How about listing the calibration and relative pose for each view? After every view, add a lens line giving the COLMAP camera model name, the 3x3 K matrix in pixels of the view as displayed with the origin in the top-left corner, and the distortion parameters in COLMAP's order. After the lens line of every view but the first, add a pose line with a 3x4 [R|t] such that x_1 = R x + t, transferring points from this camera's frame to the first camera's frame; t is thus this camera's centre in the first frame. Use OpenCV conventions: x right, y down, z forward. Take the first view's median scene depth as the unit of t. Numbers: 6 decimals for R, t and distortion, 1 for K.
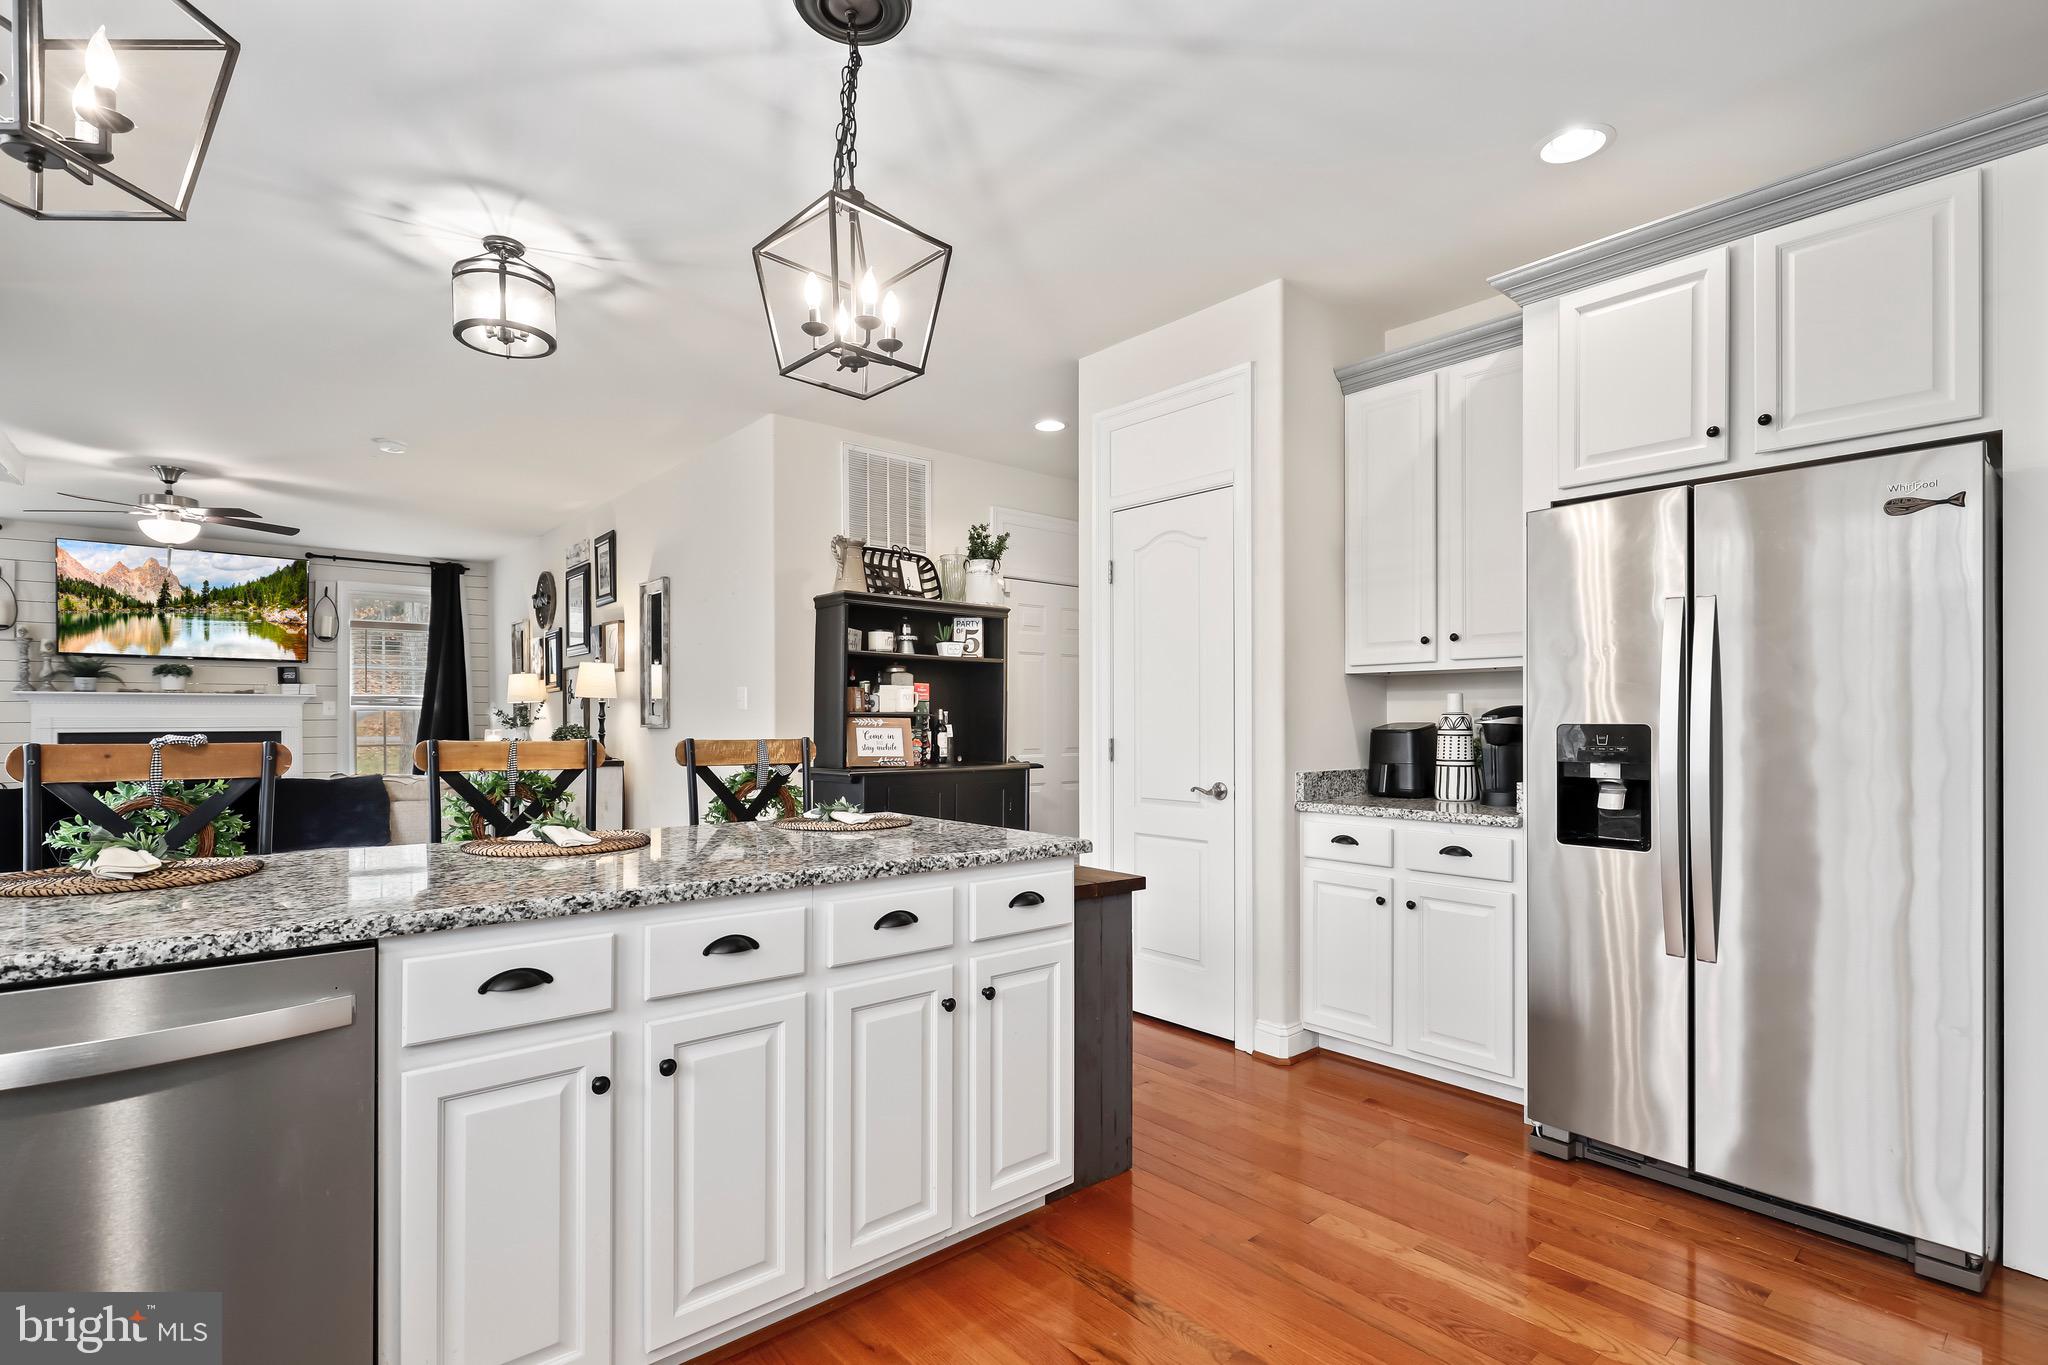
lens RADIAL K [[959.7, 0, 1024.6], [0, 959.7, 704.2], [0, 0, 1]] dist [-0.005427, -0.000146]
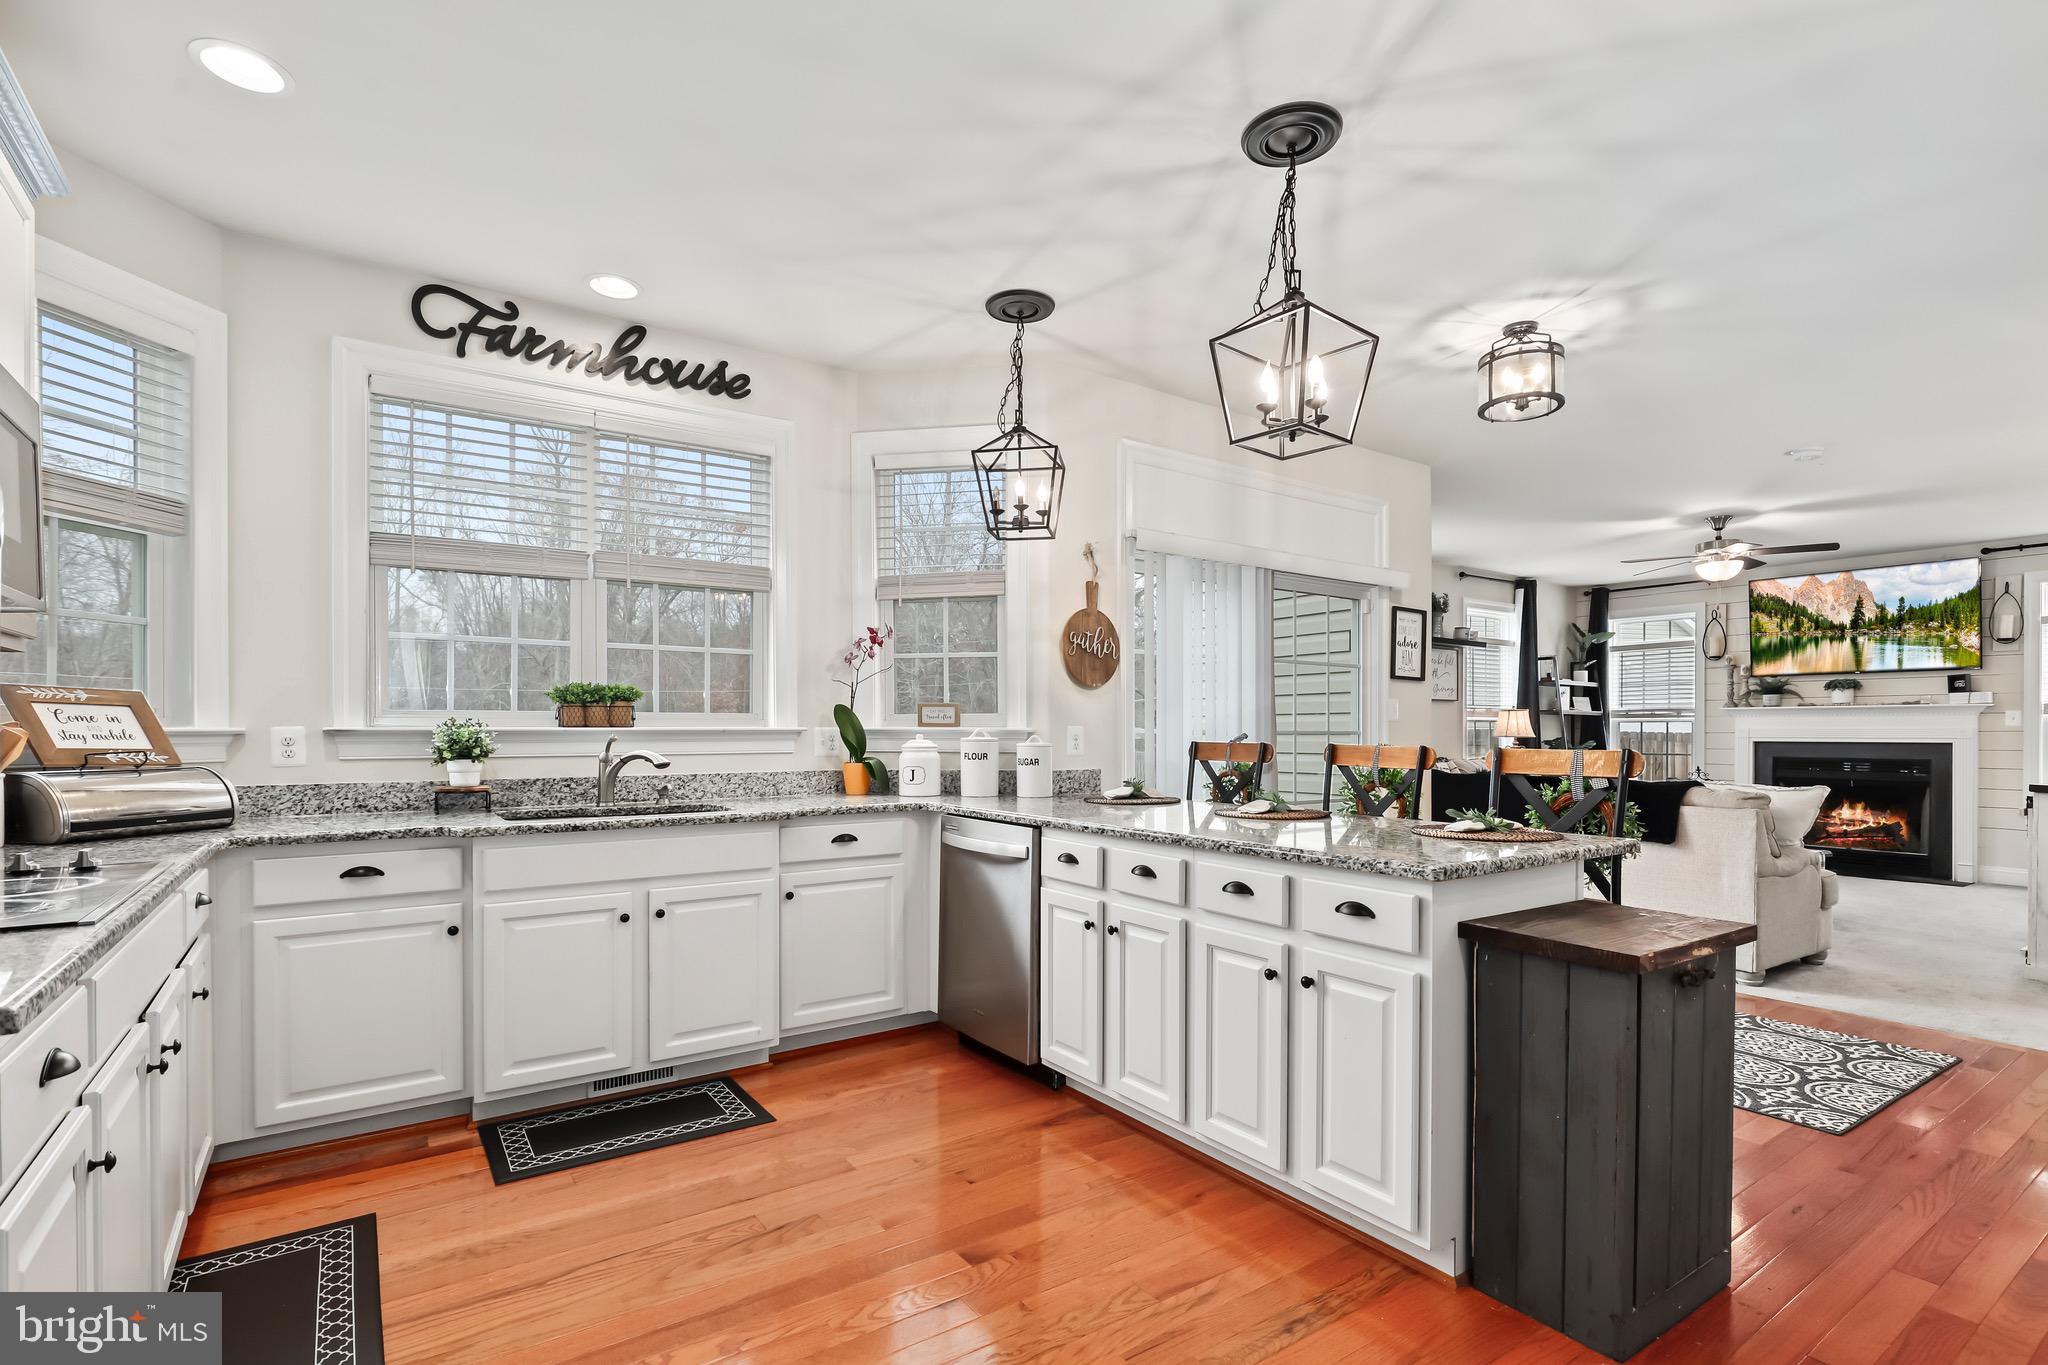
lens RADIAL K [[955.5, 0, 1030.6], [0, 955.5, 742.1], [0, 0, 1]] dist [-0.005019, -0.000517]
pose [[-0.097749, 0.012336, -0.995135, 0.361124], [0.015899, 0.999815, 0.010833, 0.004117], [0.995084, -0.014763, -0.097927, 0.265670]]
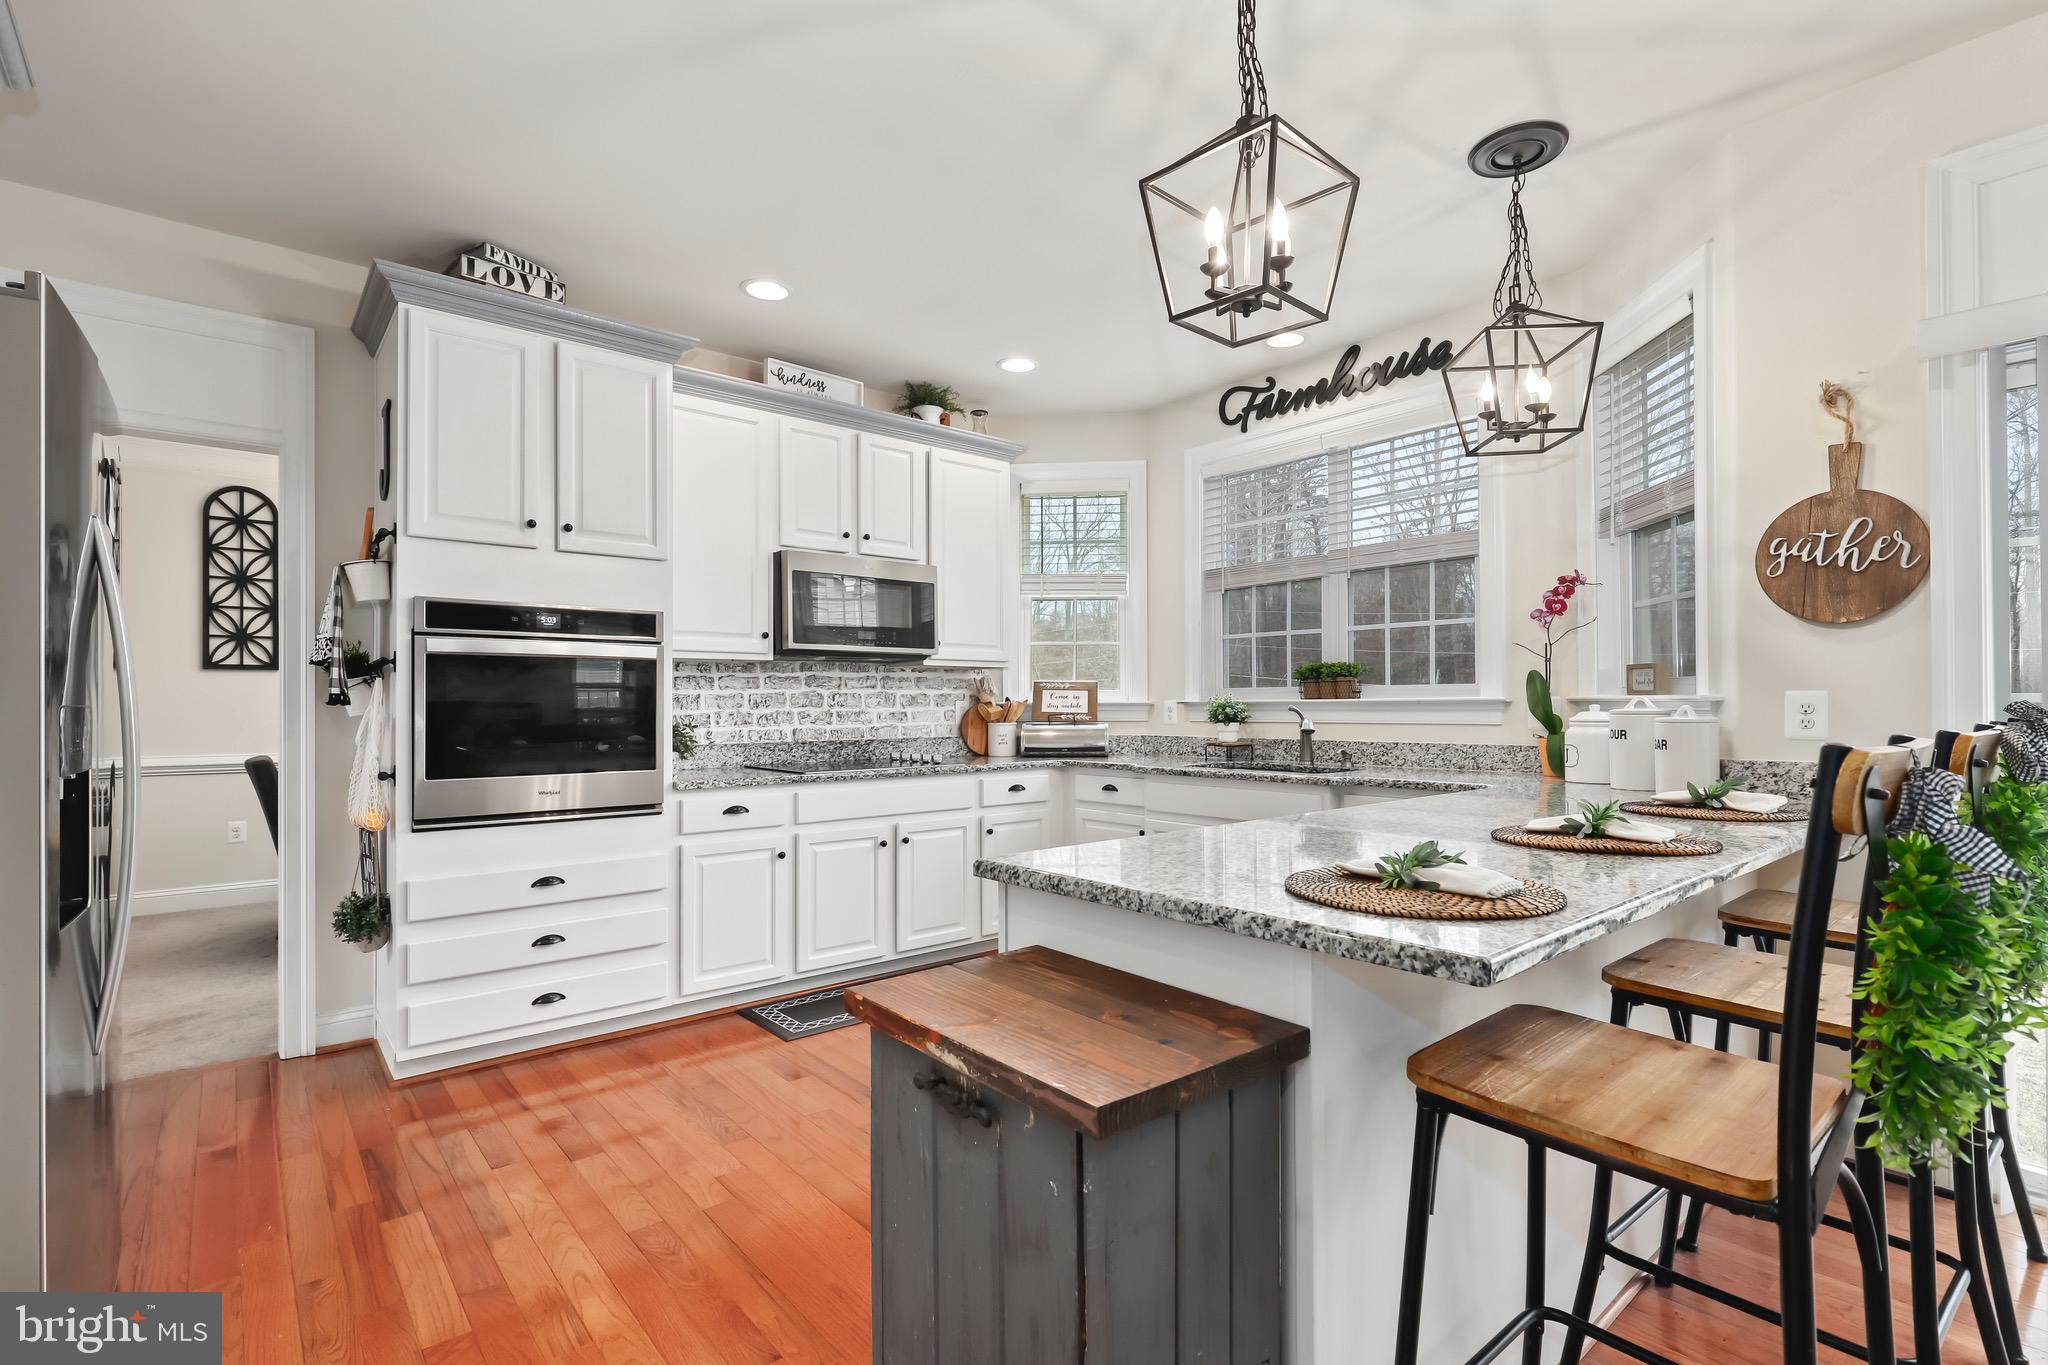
lens RADIAL K [[959.7, 0, 1024.6], [0, 959.7, 704.2], [0, 0, 1]] dist [-0.005427, -0.000146]
pose [[-0.999862, 0.005573, 0.015645, 0.009206], [0.005312, 0.999847, -0.016643, 0.011624], [-0.015735, -0.016558, -0.999739, 0.651829]]
